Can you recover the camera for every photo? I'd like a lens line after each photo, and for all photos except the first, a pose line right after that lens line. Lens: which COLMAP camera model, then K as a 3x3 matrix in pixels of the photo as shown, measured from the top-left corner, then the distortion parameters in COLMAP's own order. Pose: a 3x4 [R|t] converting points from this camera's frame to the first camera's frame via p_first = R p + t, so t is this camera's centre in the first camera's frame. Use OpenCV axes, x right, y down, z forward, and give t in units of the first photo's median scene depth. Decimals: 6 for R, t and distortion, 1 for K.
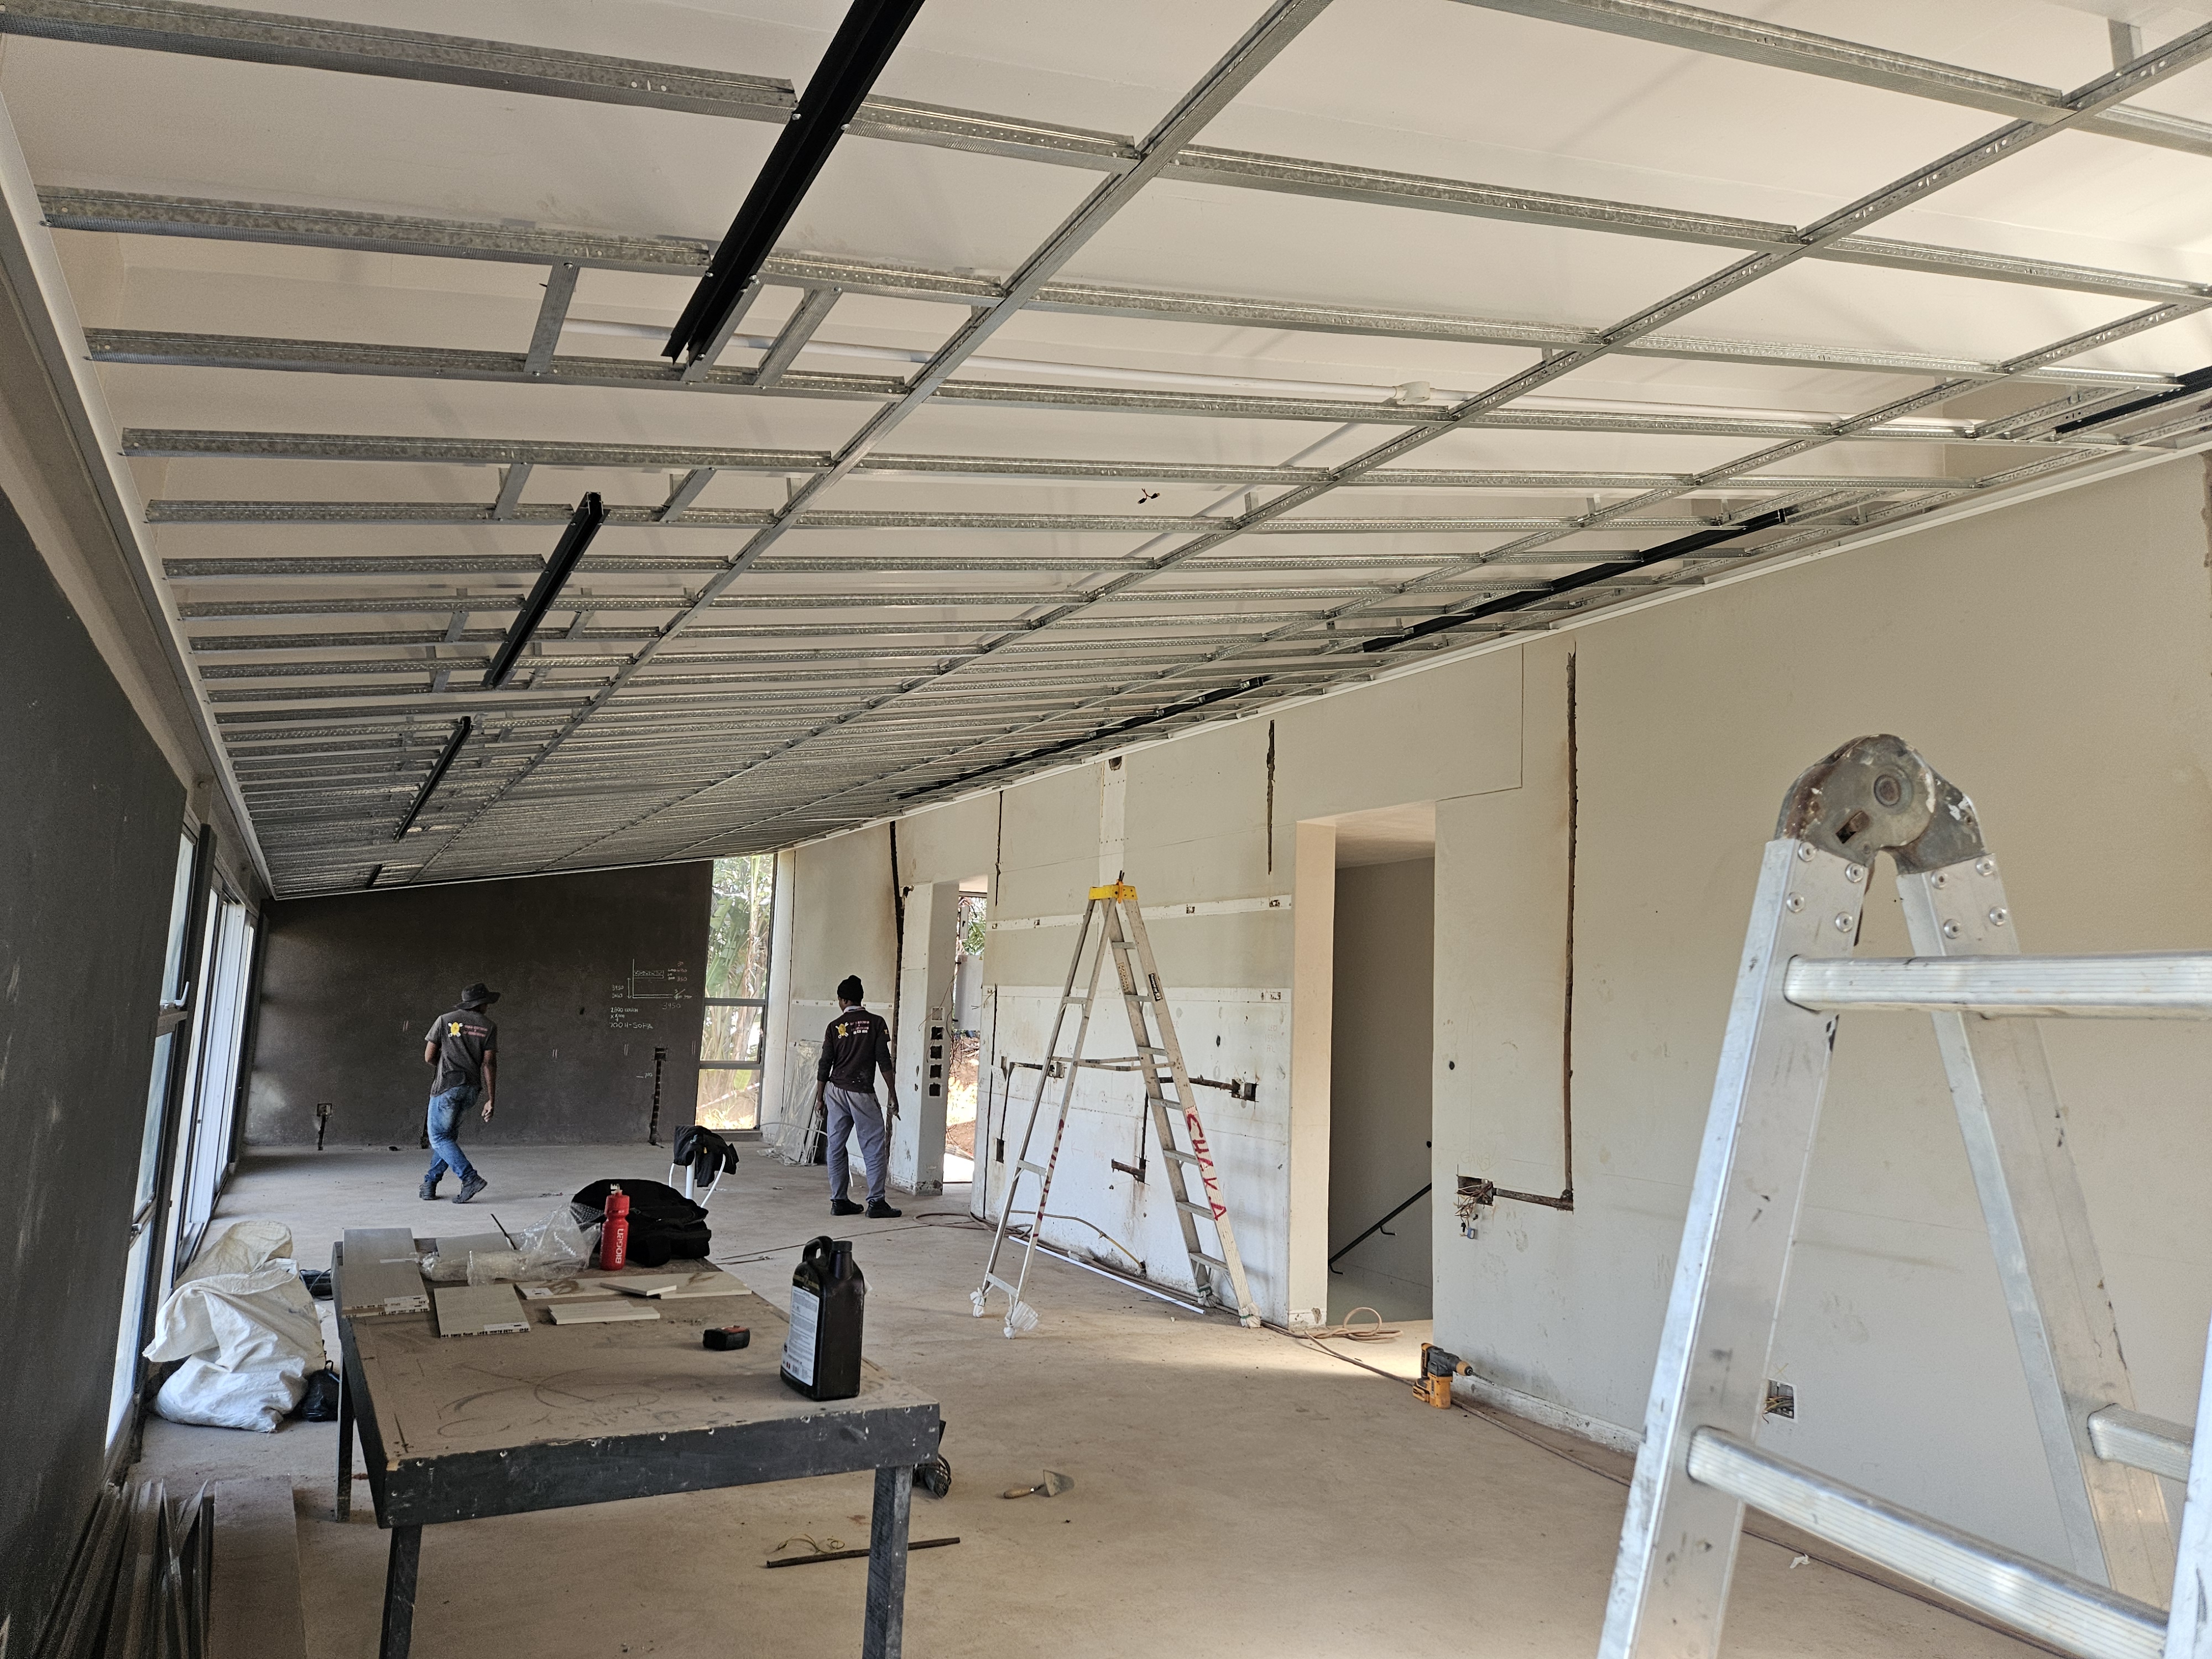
lens RADIAL K [[1454.6, 0, 1106.0], [0, 1454.6, 829.5], [0, 0, 1]] dist [0.082649, -0.036129]
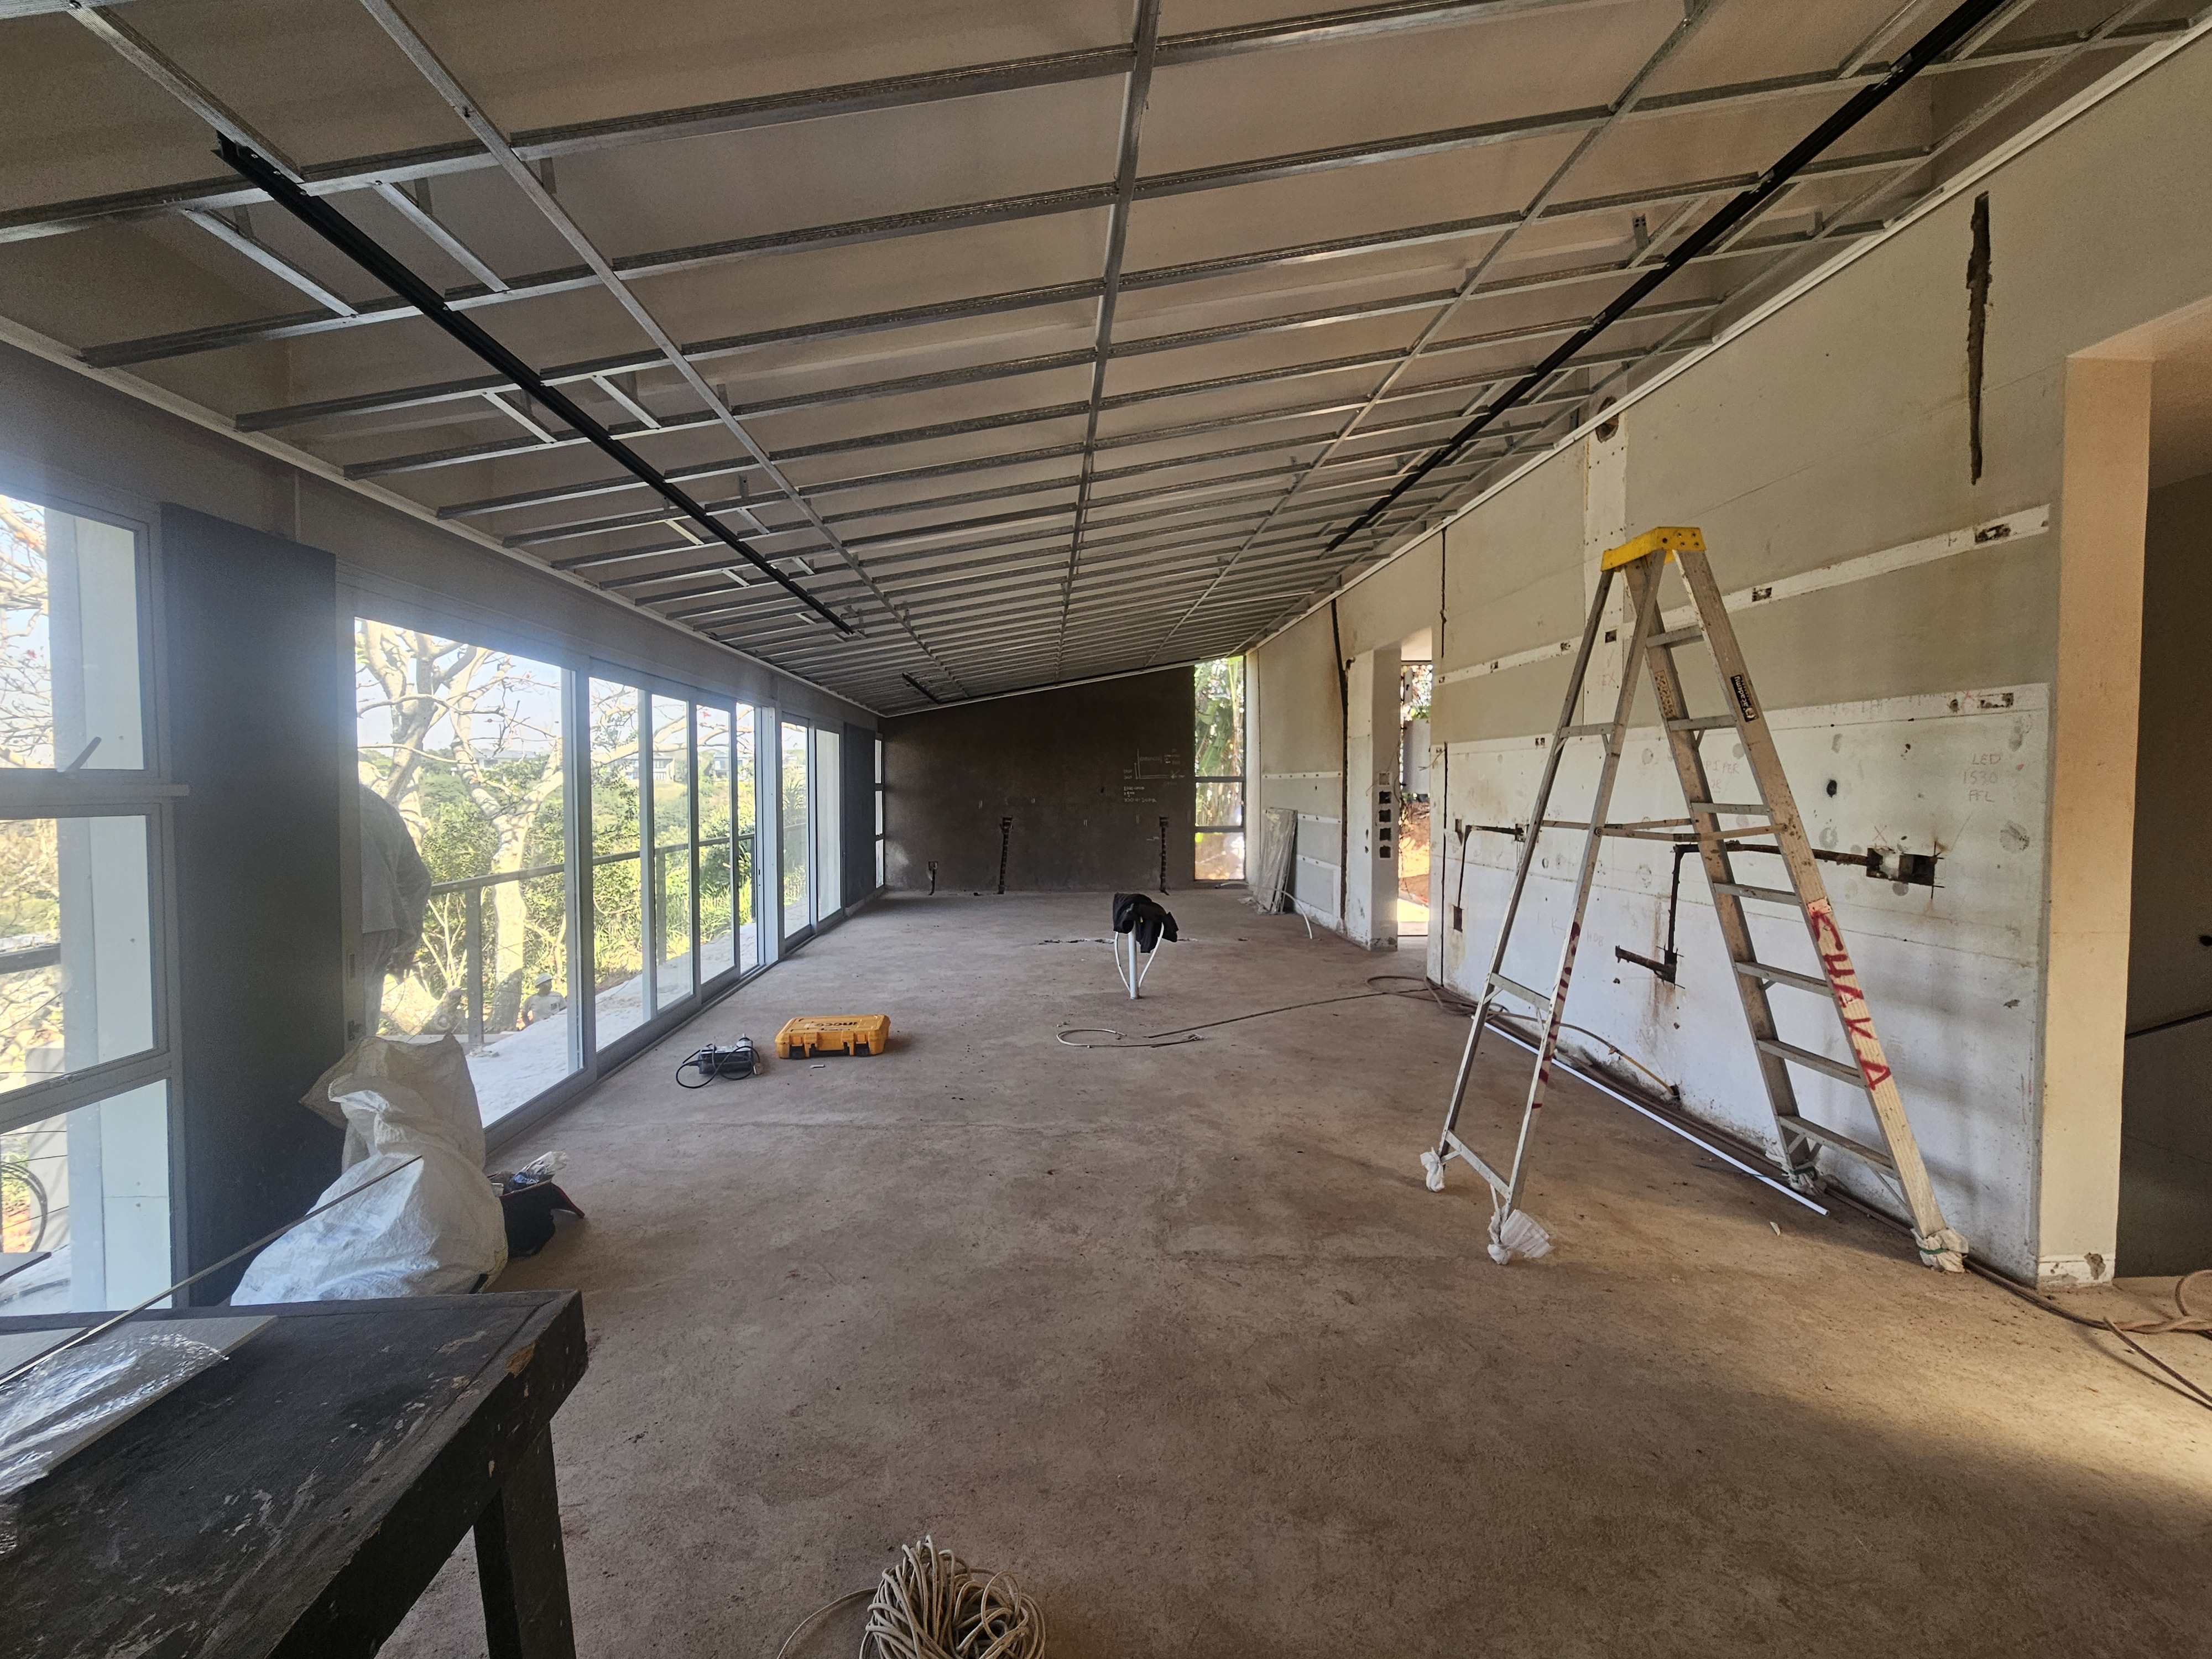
lens RADIAL K [[885.7, 0, 1106.0], [0, 885.7, 829.5], [0, 0, 1]] dist [0.001908, 0.000235]
pose [[0.905901, -0.022277, -0.422902, -0.045169], [0.092197, 0.985037, 0.145608, 0.078175], [0.413331, -0.170897, 0.894400, 0.526286]]
